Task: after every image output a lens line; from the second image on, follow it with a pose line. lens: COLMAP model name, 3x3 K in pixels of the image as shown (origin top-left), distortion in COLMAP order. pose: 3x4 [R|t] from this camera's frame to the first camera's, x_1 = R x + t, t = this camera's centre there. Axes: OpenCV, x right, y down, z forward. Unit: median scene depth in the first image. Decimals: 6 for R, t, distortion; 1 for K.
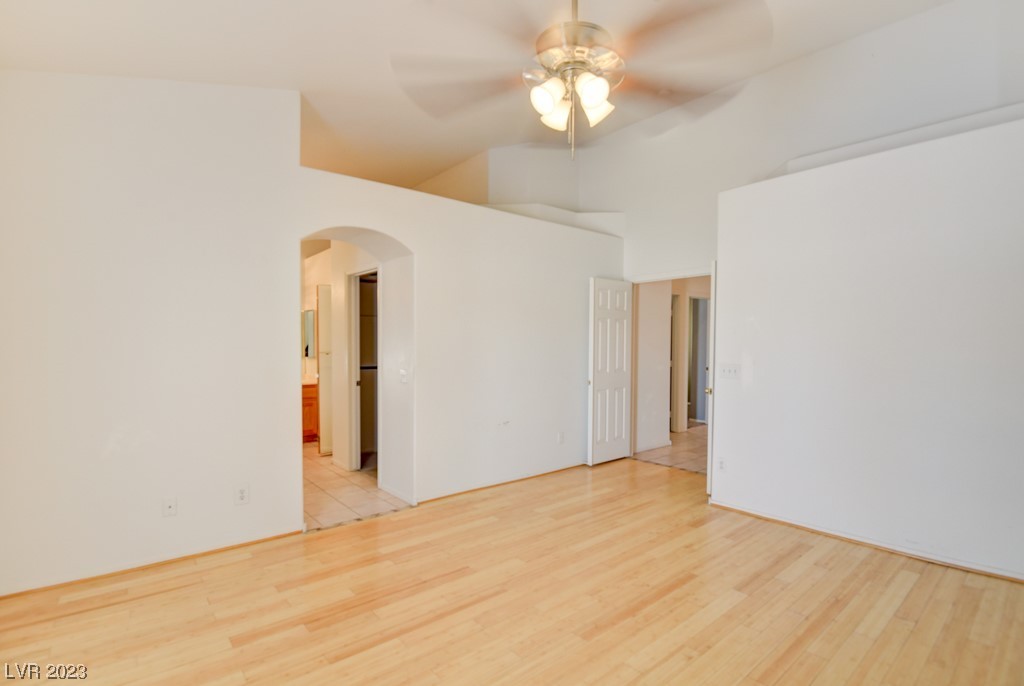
lens RADIAL K [[485.4, 0, 511.2], [0, 485.4, 354.9], [0, 0, 1]] dist [-0.028898, -0.000543]
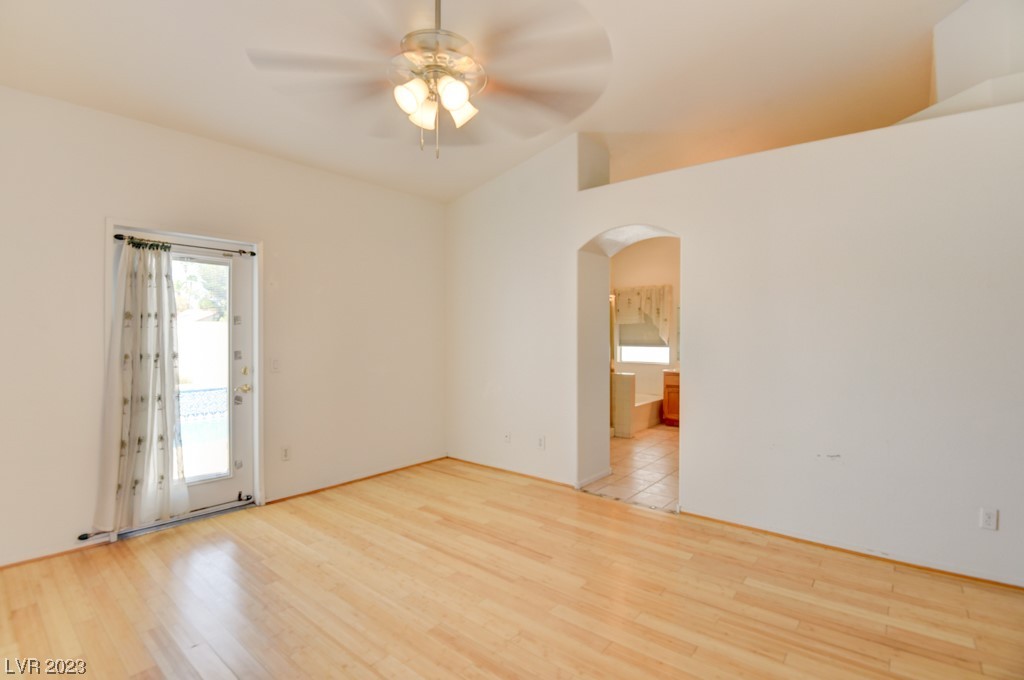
lens RADIAL K [[474.7, 0, 512.0], [0, 474.7, 340.0], [0, 0, 1]] dist [-0.017633, -0.015853]
pose [[0.194874, 0.016871, -0.980683, 0.753750], [-0.029790, 0.999493, 0.011275, -0.017156], [0.980376, 0.027017, 0.195277, 0.640010]]
